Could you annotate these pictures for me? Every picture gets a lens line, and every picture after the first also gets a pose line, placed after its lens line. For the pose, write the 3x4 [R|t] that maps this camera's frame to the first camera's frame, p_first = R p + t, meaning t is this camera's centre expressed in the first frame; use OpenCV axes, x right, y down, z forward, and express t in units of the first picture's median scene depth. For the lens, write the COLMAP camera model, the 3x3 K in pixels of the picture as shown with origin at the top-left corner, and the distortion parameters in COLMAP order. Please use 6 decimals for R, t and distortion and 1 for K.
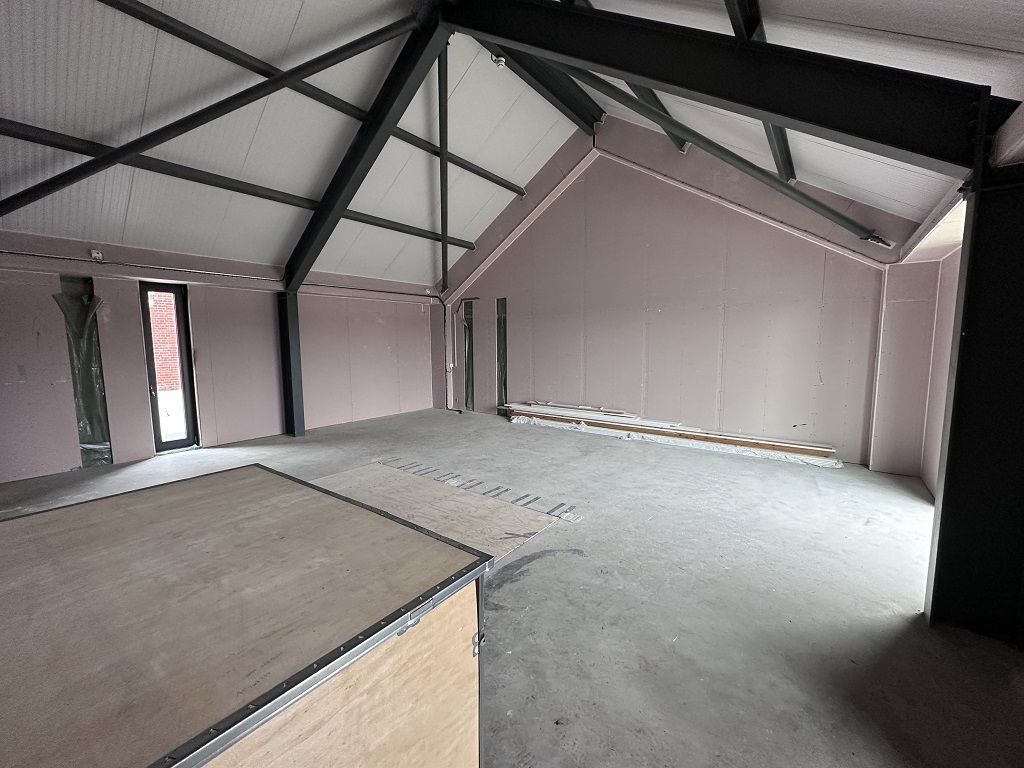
lens RADIAL K [[410.2, 0, 511.6], [0, 410.2, 384.6], [0, 0, 1]] dist [-0.000026, 0.000027]
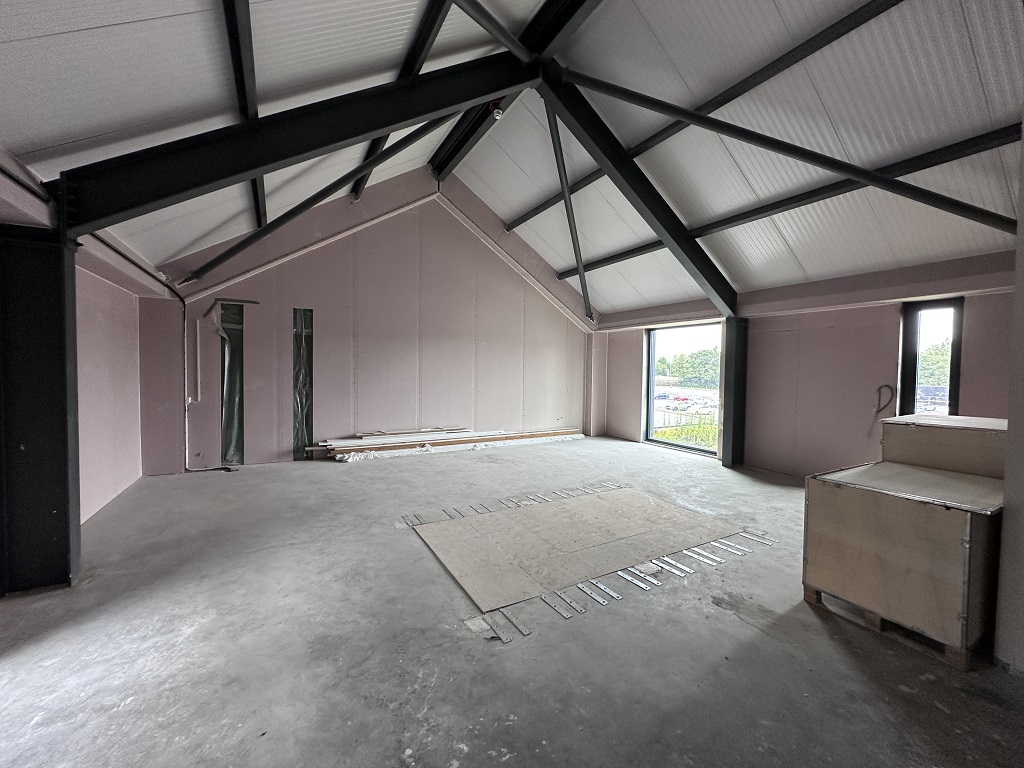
lens RADIAL K [[410.2, 0, 512.0], [0, 410.2, 381.2], [0, 0, 1]] dist [-0.000026, 0.000027]
pose [[0.384084, -0.017474, 0.923133, -0.627997], [0.085898, 0.996161, -0.016883, -0.027108], [-0.919294, 0.085780, 0.384110, 0.364733]]
